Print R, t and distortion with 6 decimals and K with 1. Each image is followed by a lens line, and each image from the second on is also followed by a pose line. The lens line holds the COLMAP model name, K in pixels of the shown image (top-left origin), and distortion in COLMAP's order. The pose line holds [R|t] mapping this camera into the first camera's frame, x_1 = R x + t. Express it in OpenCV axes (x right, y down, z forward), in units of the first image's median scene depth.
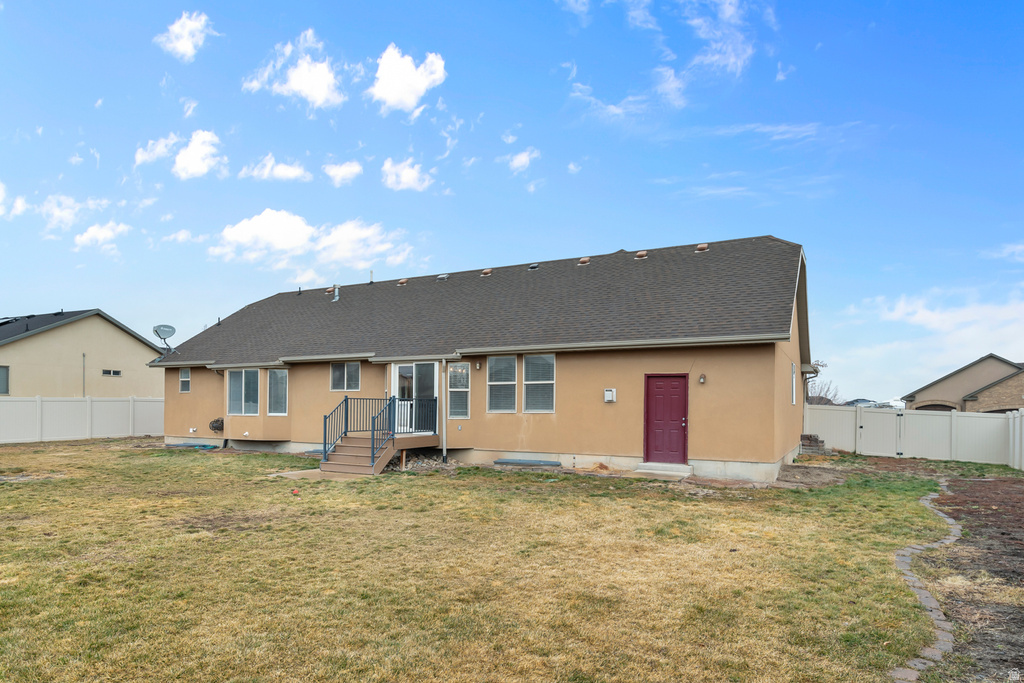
lens RADIAL K [[587.6, 0, 507.0], [0, 587.6, 395.8], [0, 0, 1]] dist [-0.000302, 0.000428]
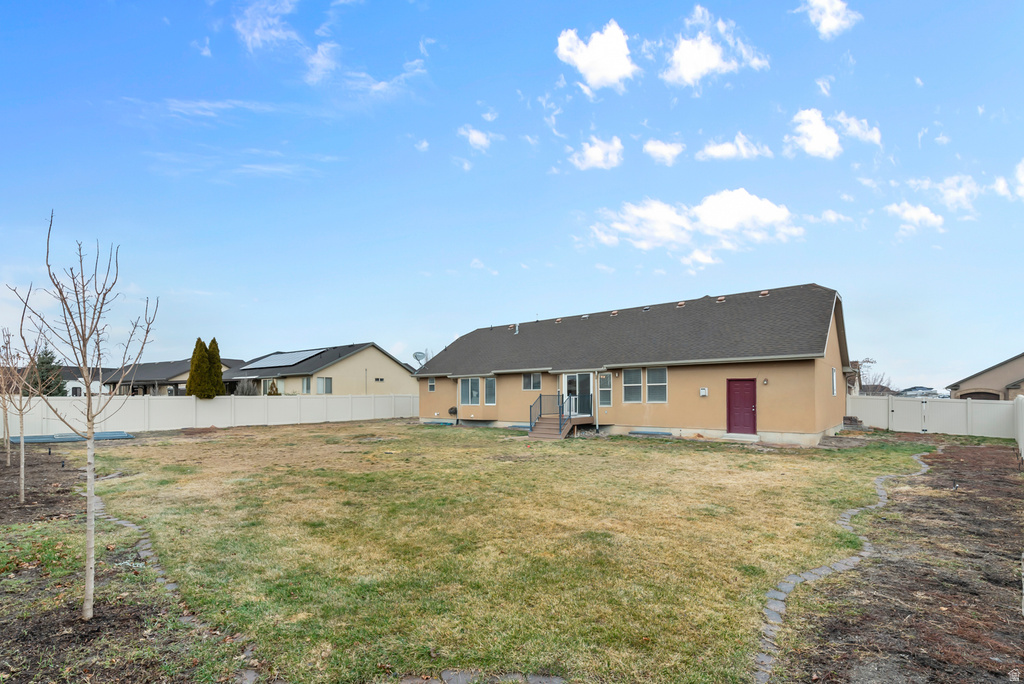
lens RADIAL K [[440.5, 0, 511.5], [0, 440.5, 385.4], [0, 0, 1]] dist [0.000058, -0.000038]
pose [[0.978440, -0.014900, -0.205991, -0.084599], [0.013457, 0.999874, -0.008408, -0.014485], [0.206091, 0.005455, 0.978518, -0.273695]]
